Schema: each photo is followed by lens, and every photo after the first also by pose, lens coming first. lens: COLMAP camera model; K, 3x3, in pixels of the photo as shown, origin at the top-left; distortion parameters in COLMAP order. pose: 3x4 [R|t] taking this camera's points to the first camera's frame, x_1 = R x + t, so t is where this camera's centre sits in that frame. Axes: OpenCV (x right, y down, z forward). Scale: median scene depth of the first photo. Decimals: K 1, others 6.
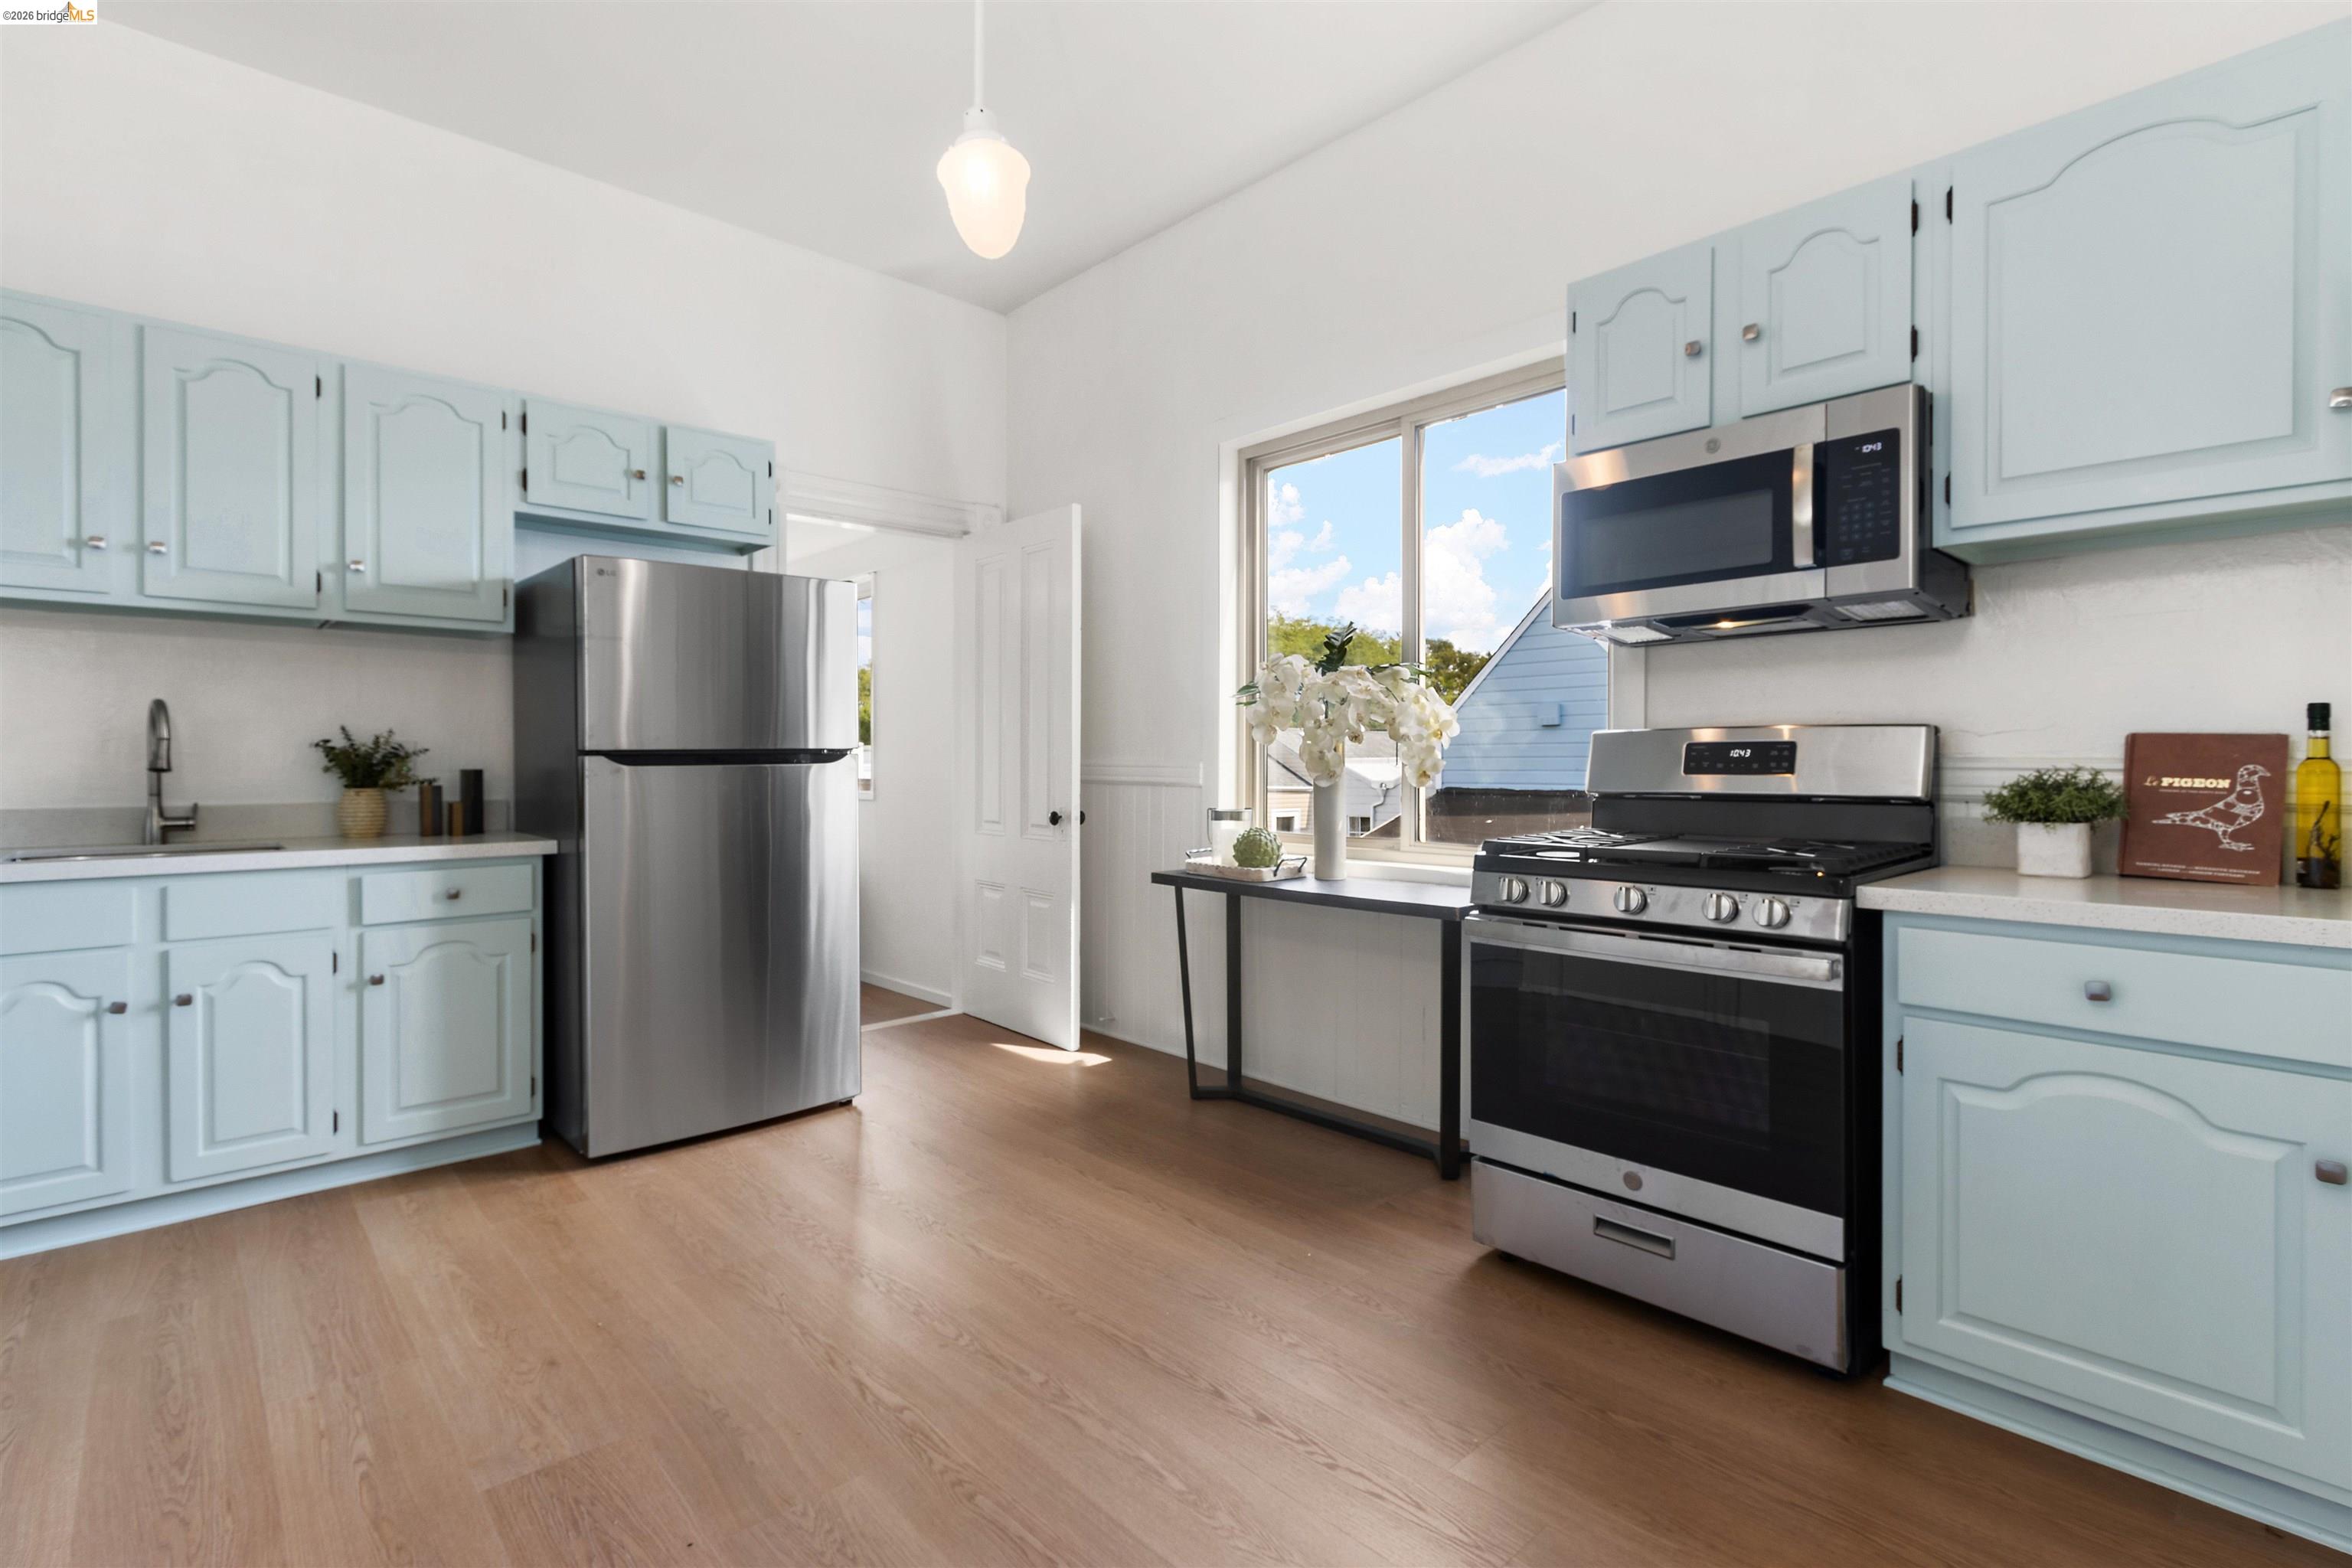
lens RADIAL K [[1094.3, 0, 1178.1], [0, 1094.3, 772.7], [0, 0, 1]] dist [-0.002969, 0.000193]
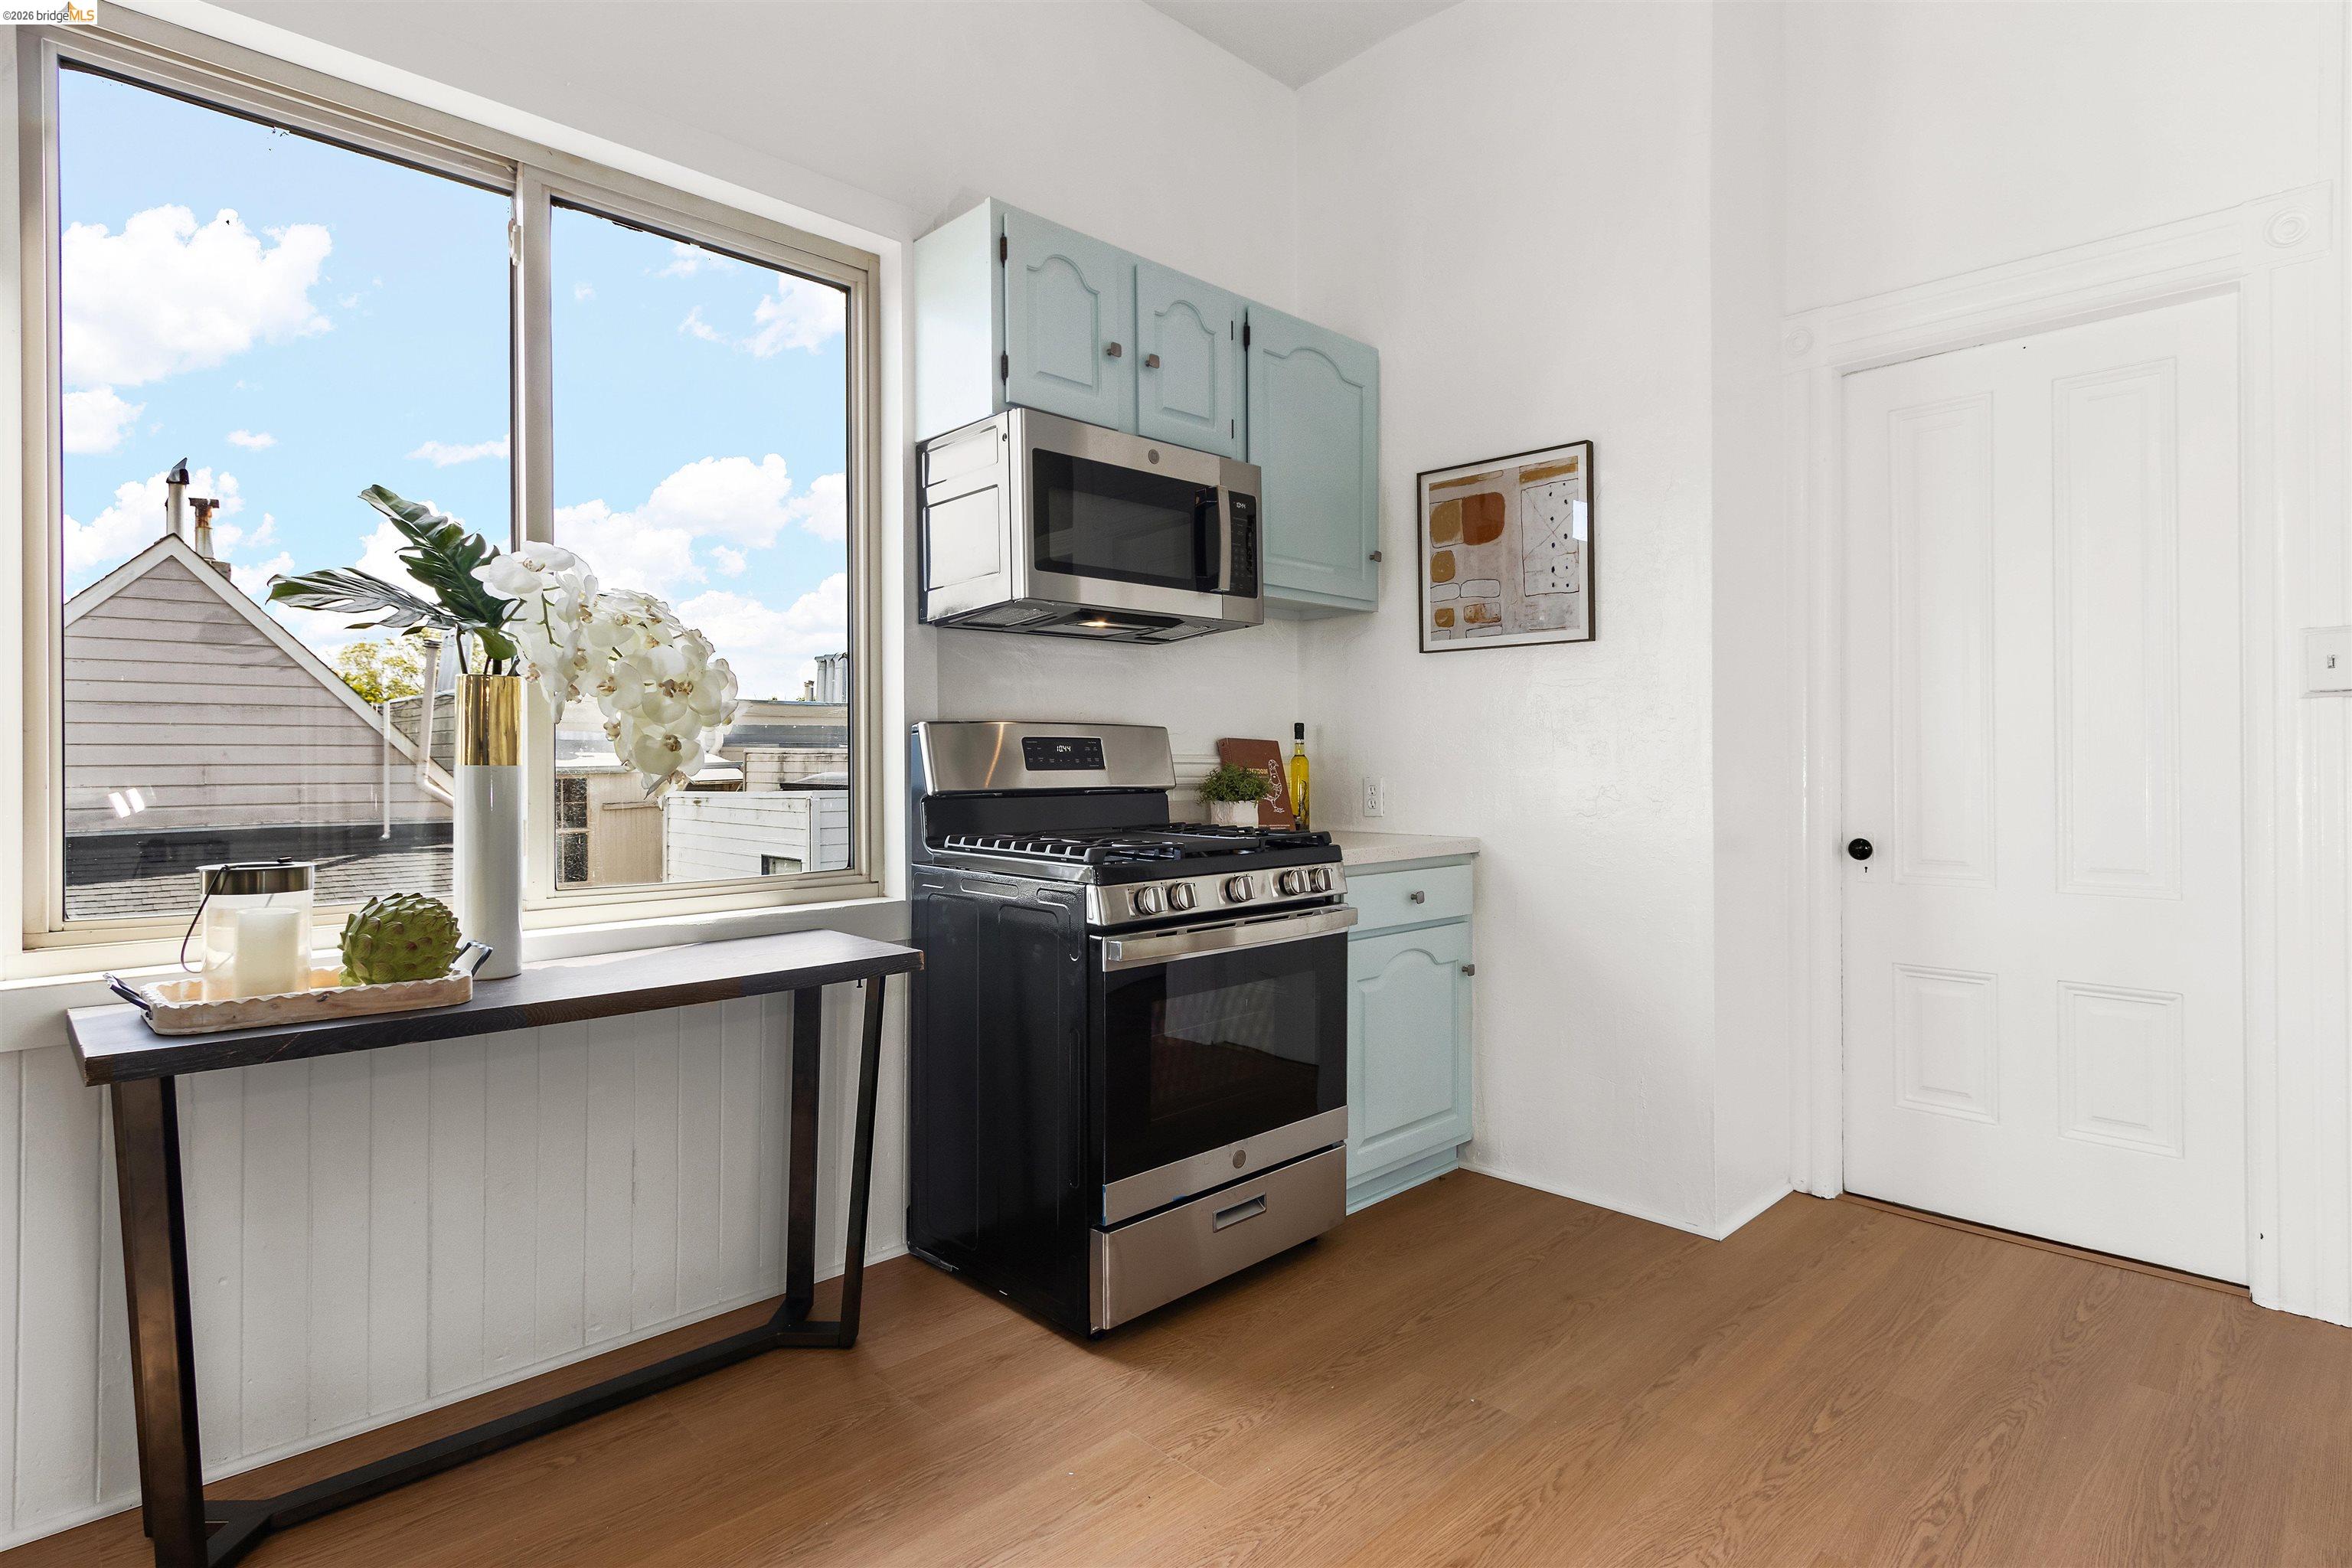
lens RADIAL K [[1193.8, 0, 1177.9], [0, 1193.8, 771.5], [0, 0, 1]] dist [-0.000380, -0.000315]
pose [[-0.022826, -0.007547, 0.999711, -0.667406], [0.012149, 0.999896, 0.007826, -0.004502], [-0.999666, 0.012324, -0.022732, 1.006894]]
